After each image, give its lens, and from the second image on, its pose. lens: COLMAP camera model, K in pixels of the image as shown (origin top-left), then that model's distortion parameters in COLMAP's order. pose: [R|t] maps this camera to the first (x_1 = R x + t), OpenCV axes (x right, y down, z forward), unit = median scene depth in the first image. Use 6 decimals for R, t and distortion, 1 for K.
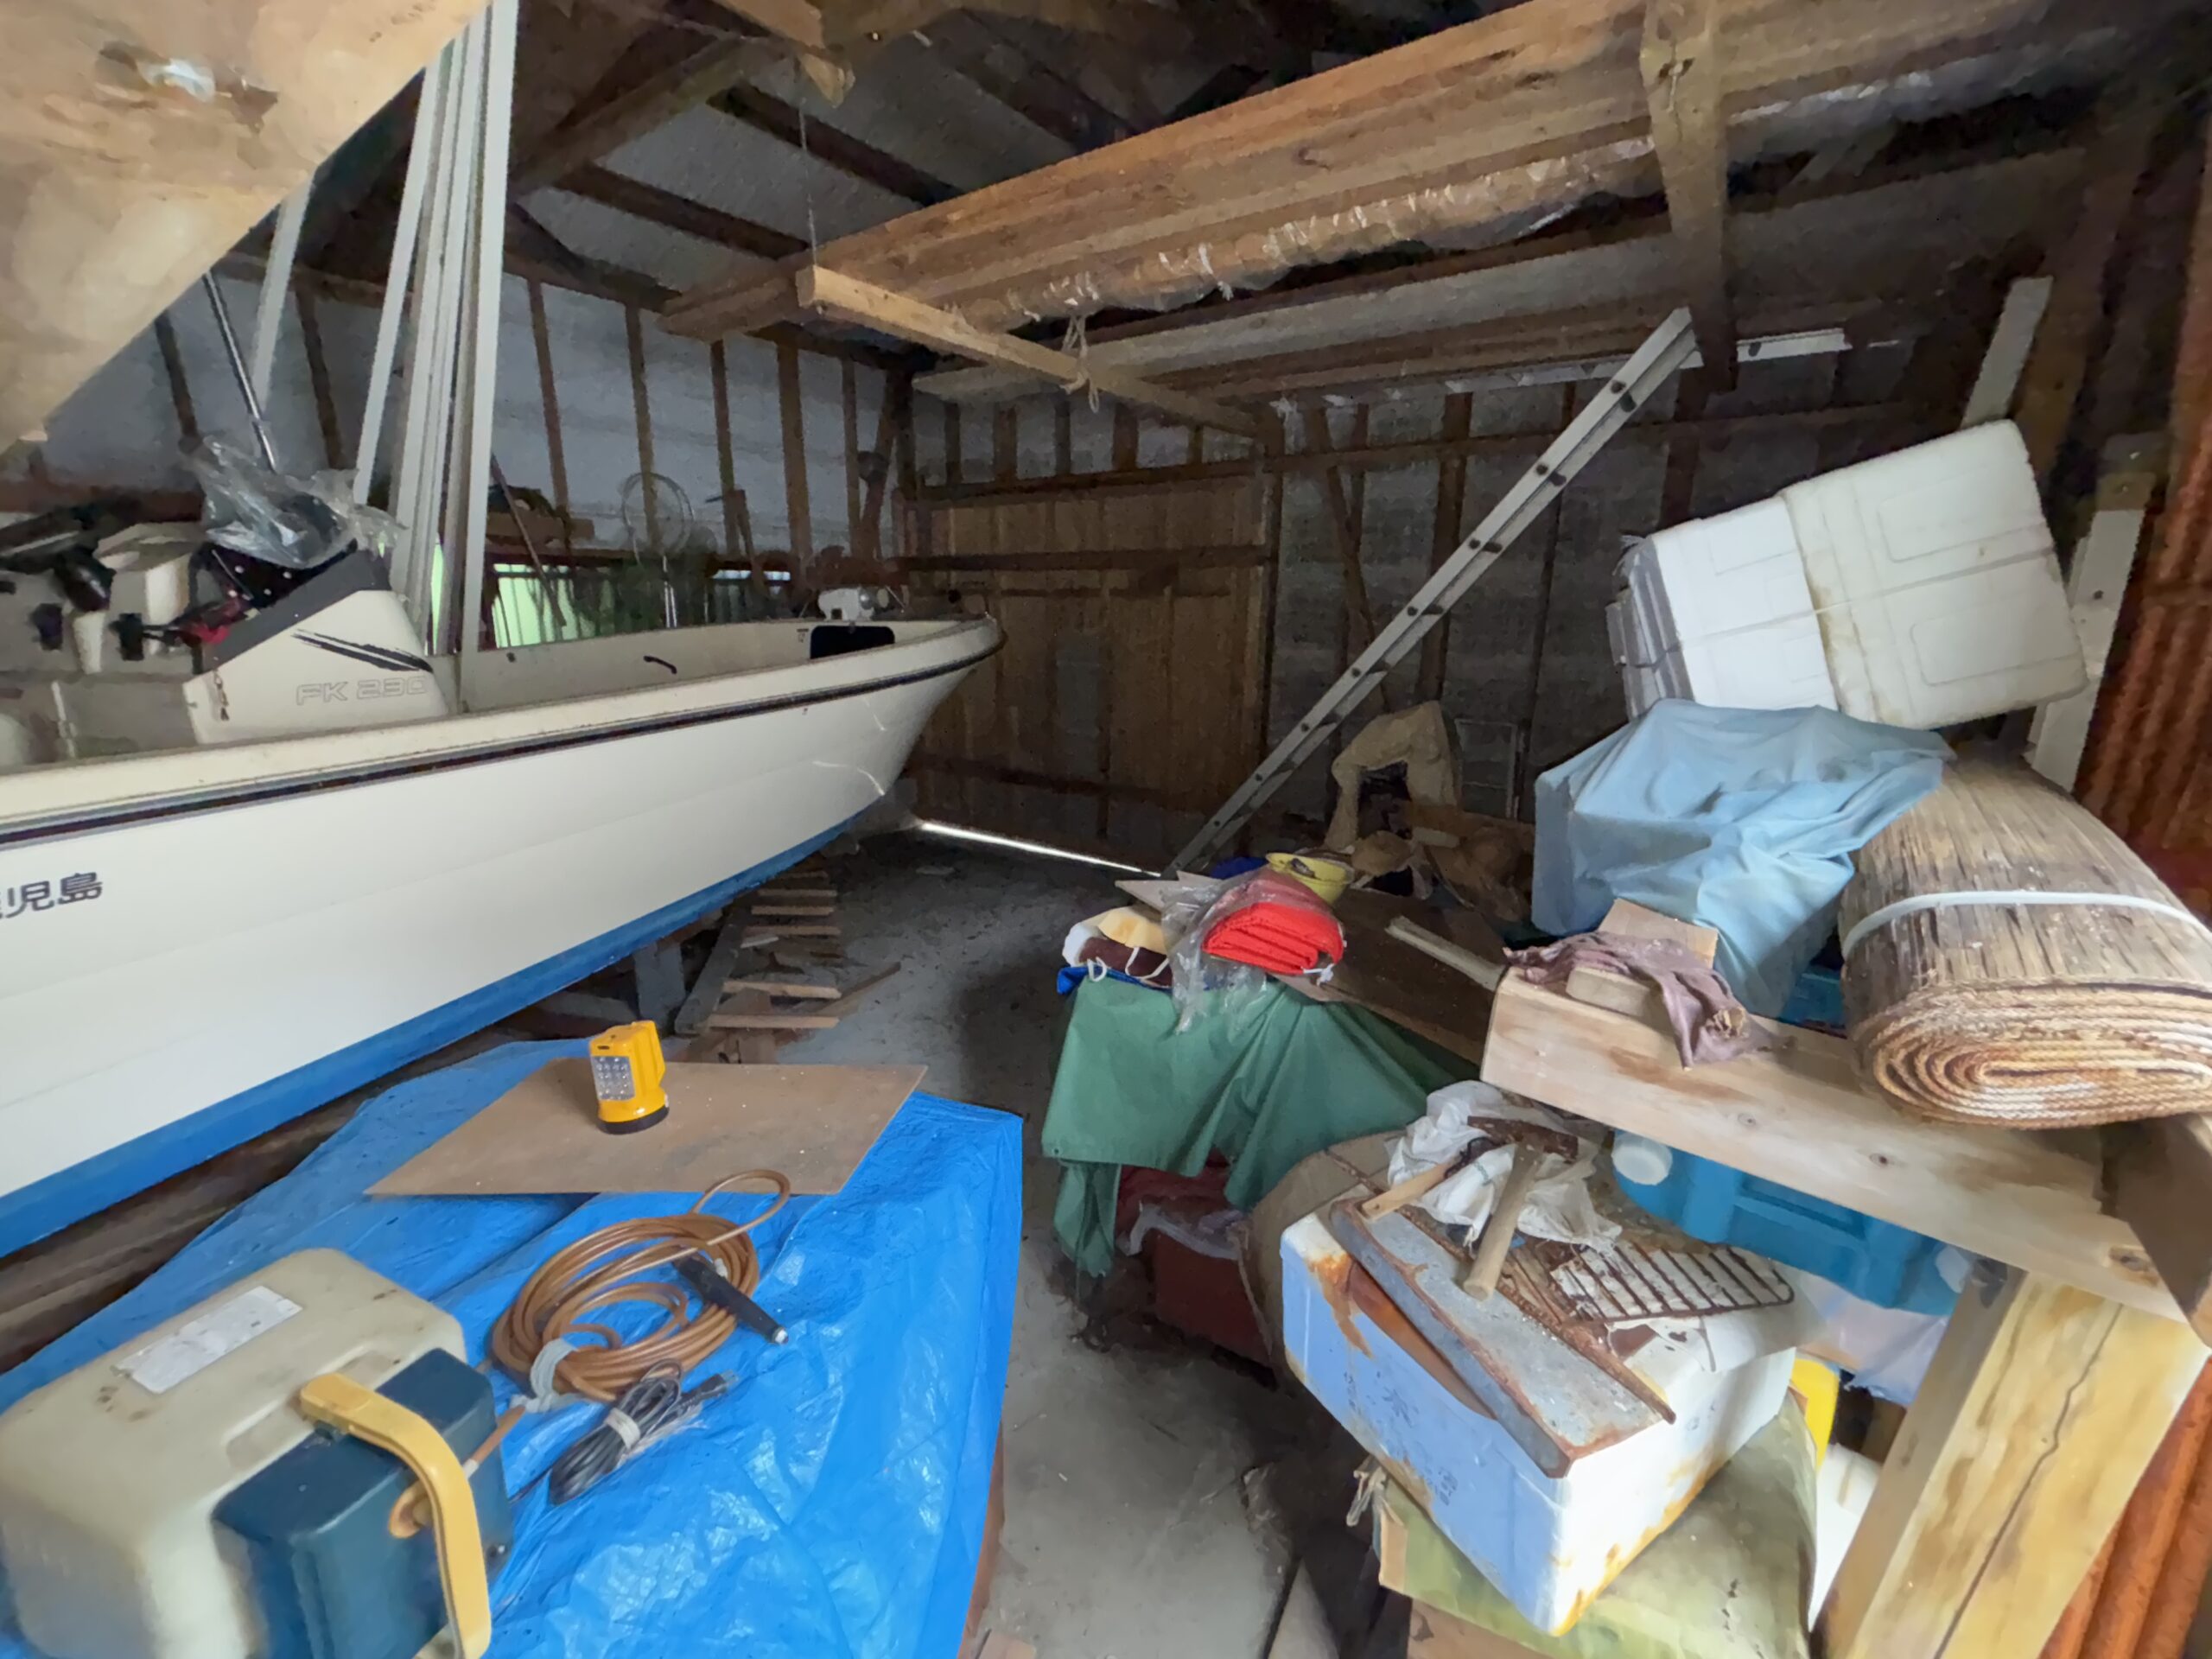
lens RADIAL K [[891.2, 0, 1099.4], [0, 891.2, 836.7], [0, 0, 1]] dist [0.002838, -0.000138]
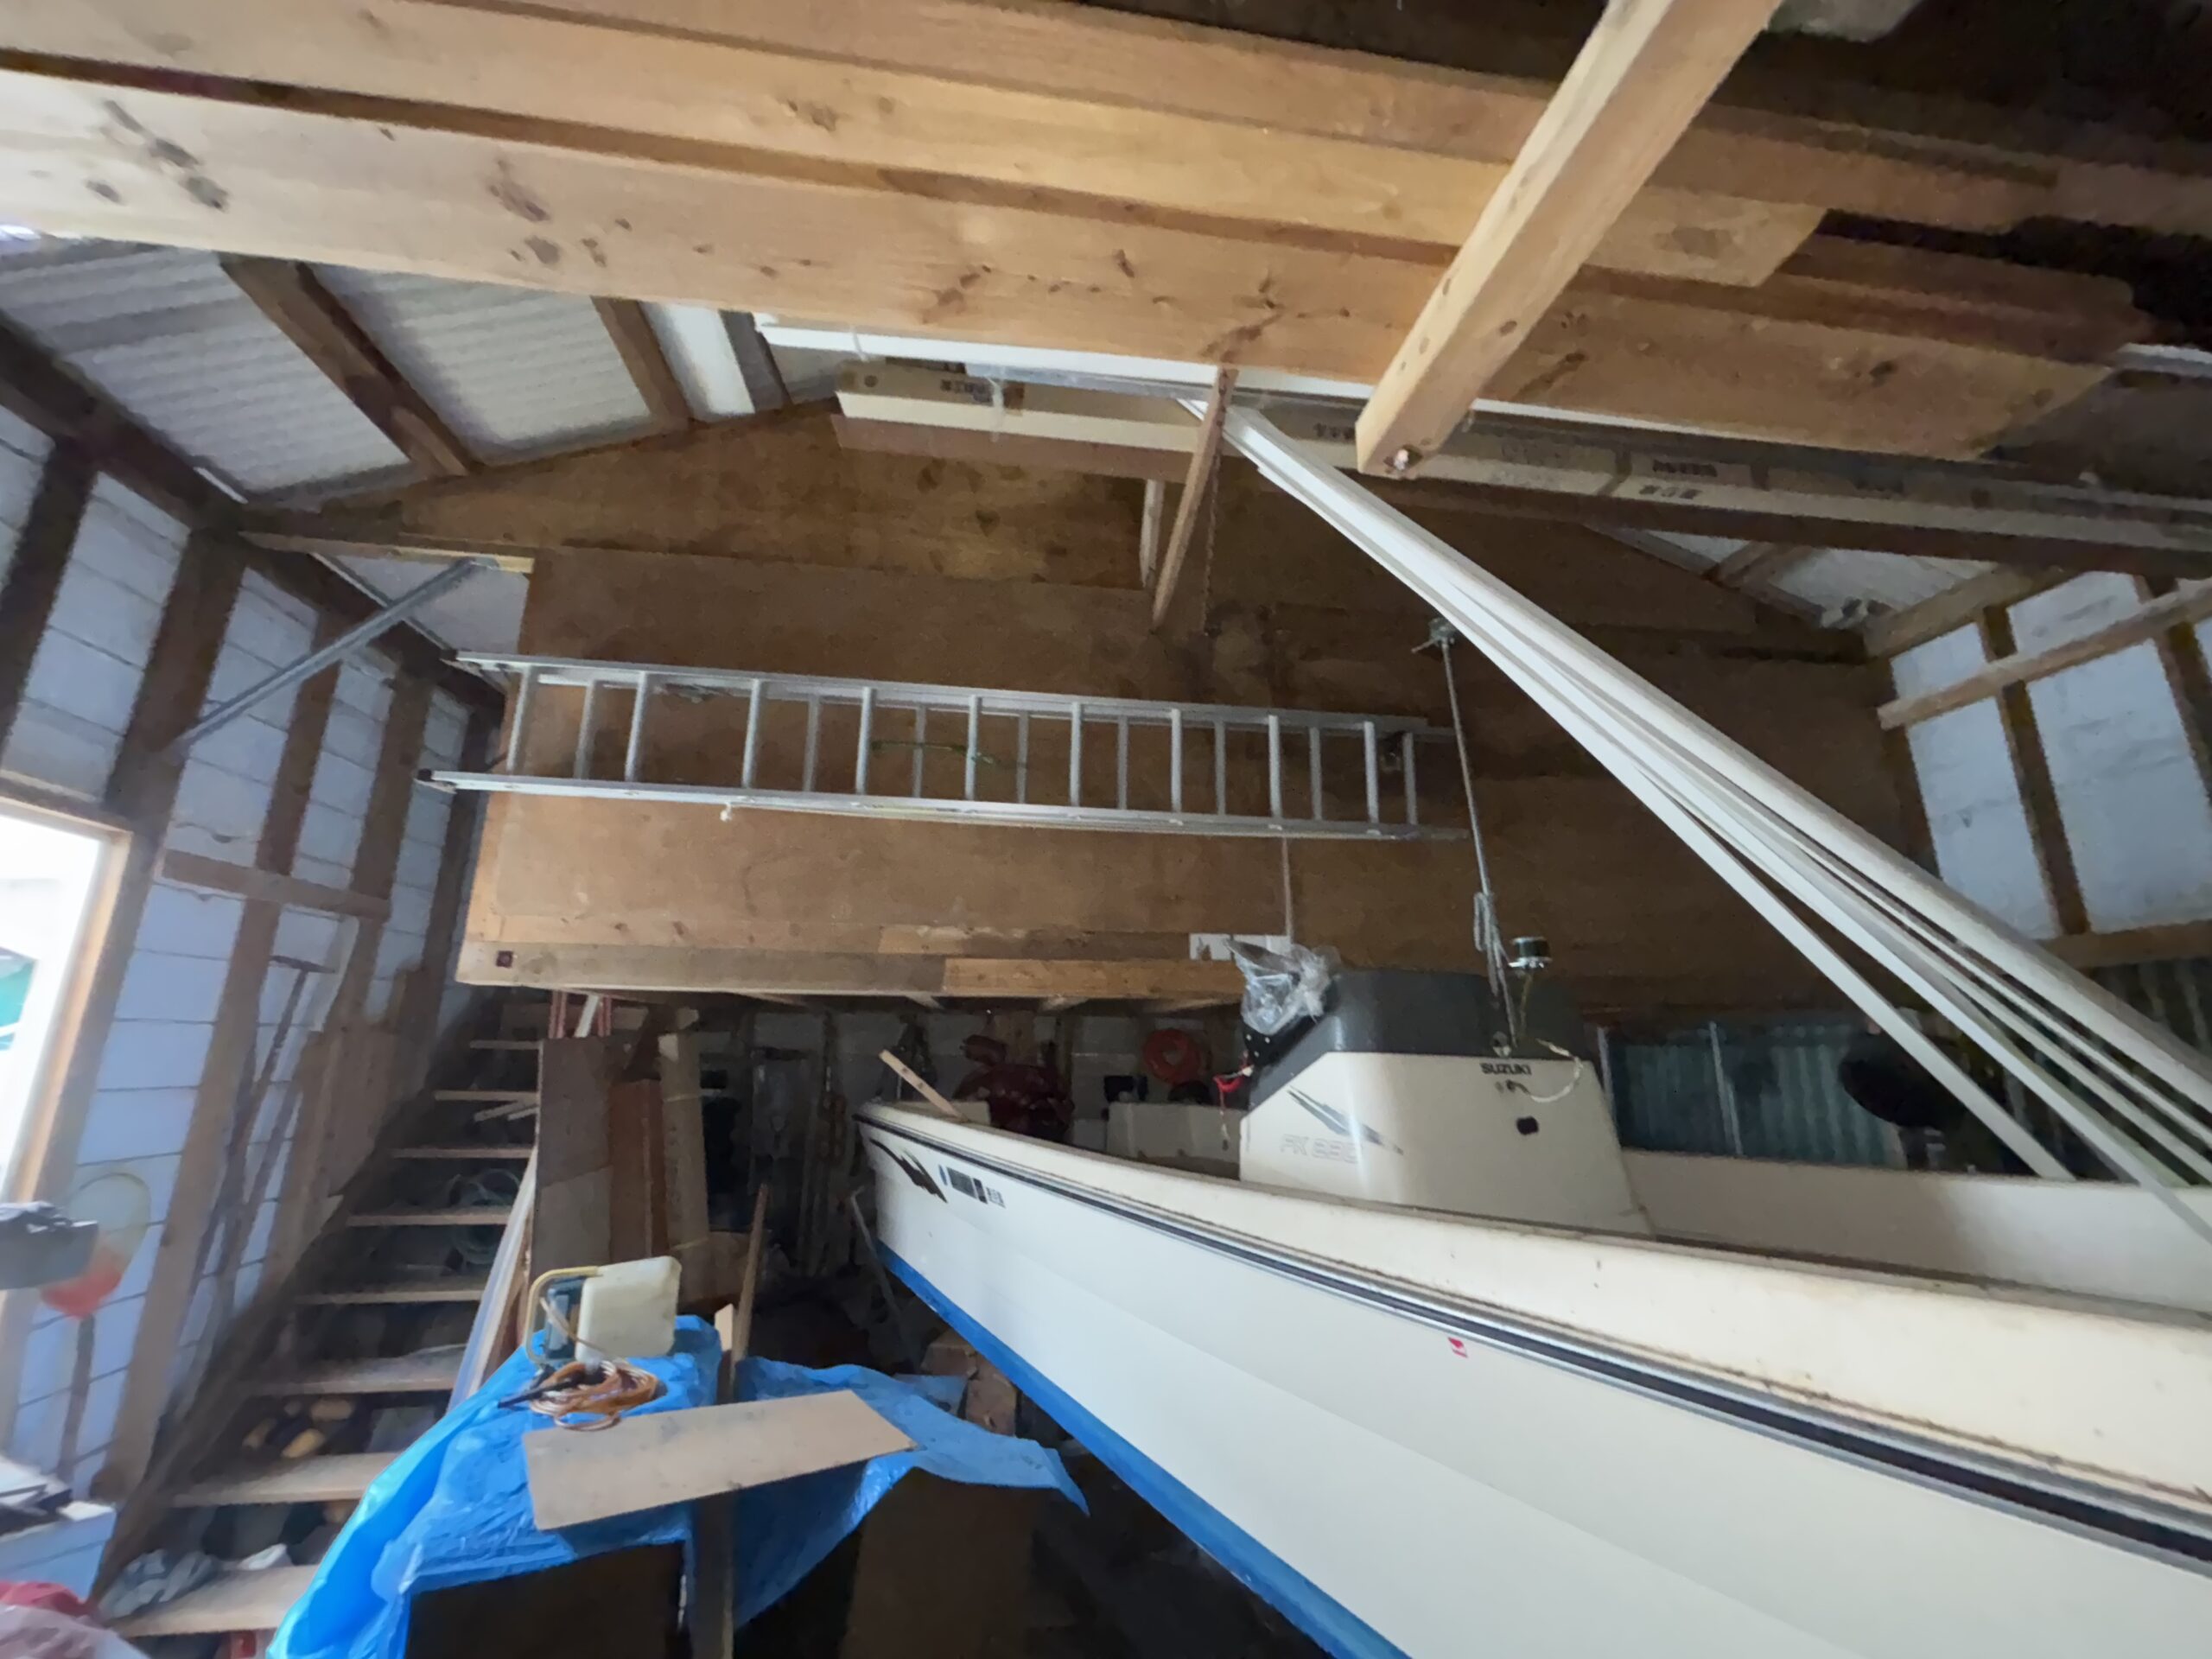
lens RADIAL K [[891.2, 0, 1099.4], [0, 891.2, 836.7], [0, 0, 1]] dist [0.002838, -0.000138]
pose [[-0.725925, -0.179808, -0.663854, 0.113101], [-0.191701, 0.979867, -0.055776, -0.401588], [0.660518, 0.086773, -0.745779, 1.534451]]
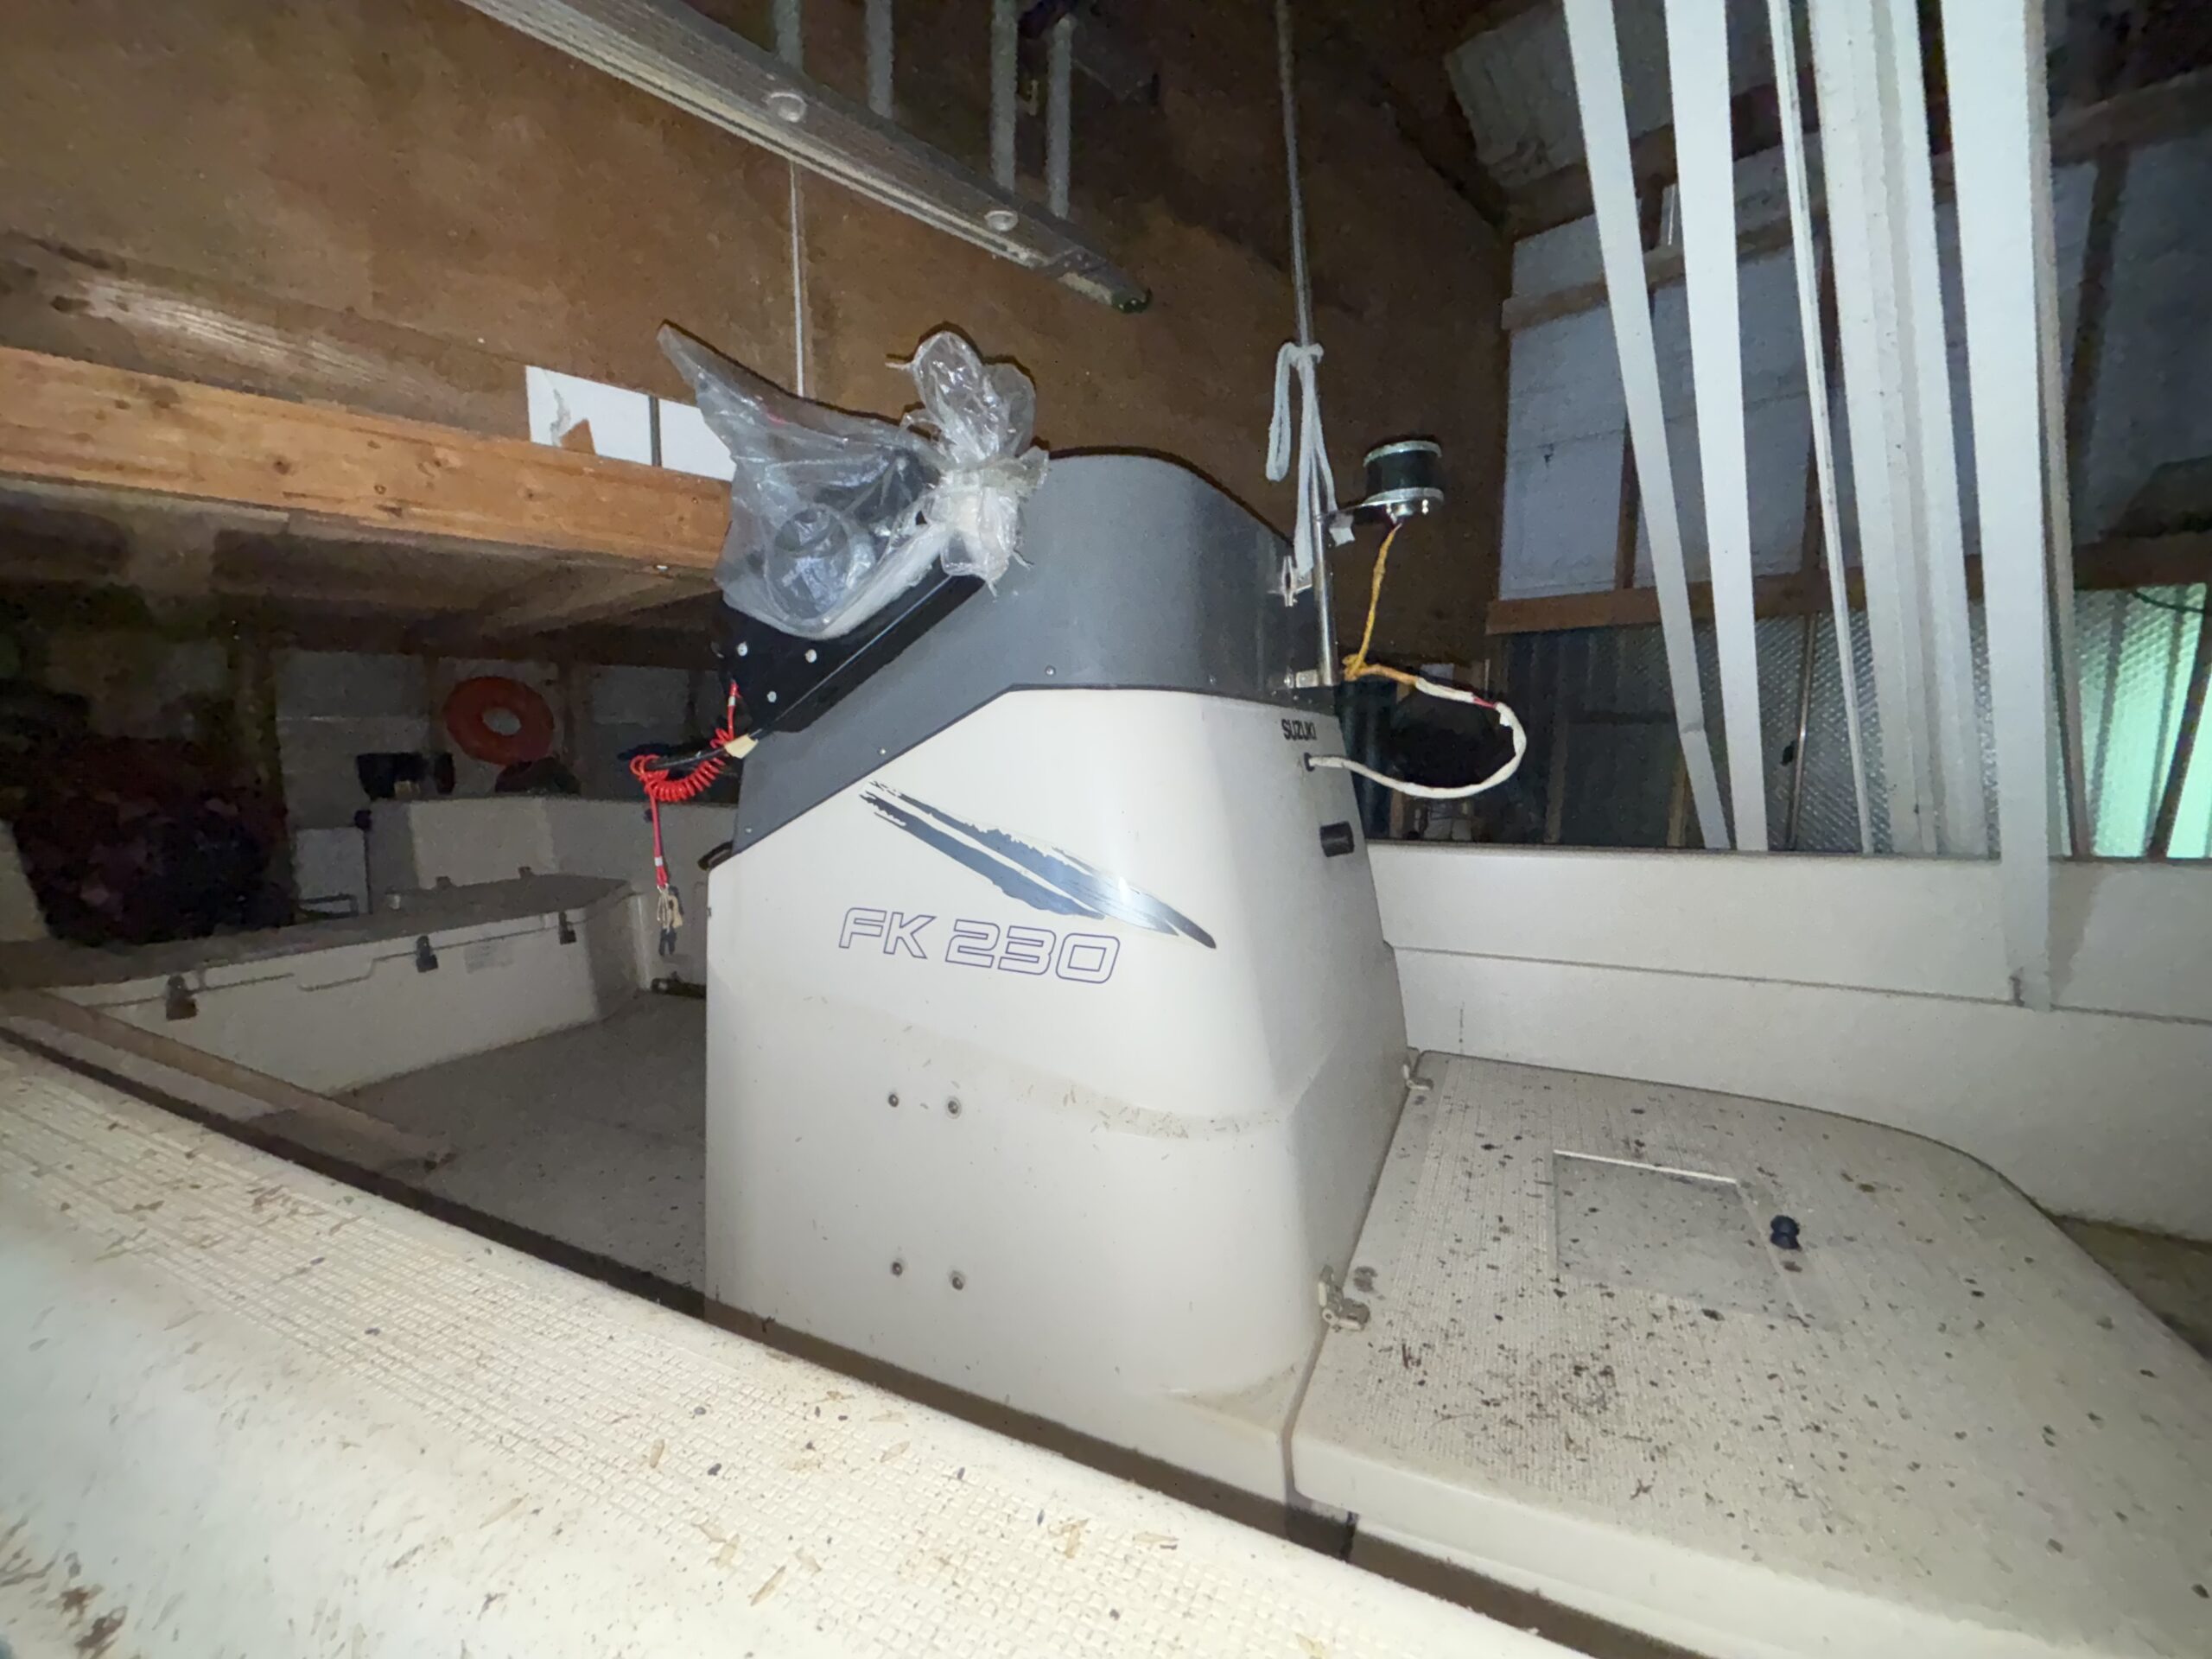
lens RADIAL K [[894.7, 0, 1086.5], [0, 894.7, 833.5], [0, 0, 1]] dist [-0.001618, 0.000718]
pose [[-0.160625, 0.106914, -0.981208, -0.447422], [-0.257652, 0.955106, 0.146248, -0.271671], [0.952793, 0.276301, -0.125867, 1.057358]]
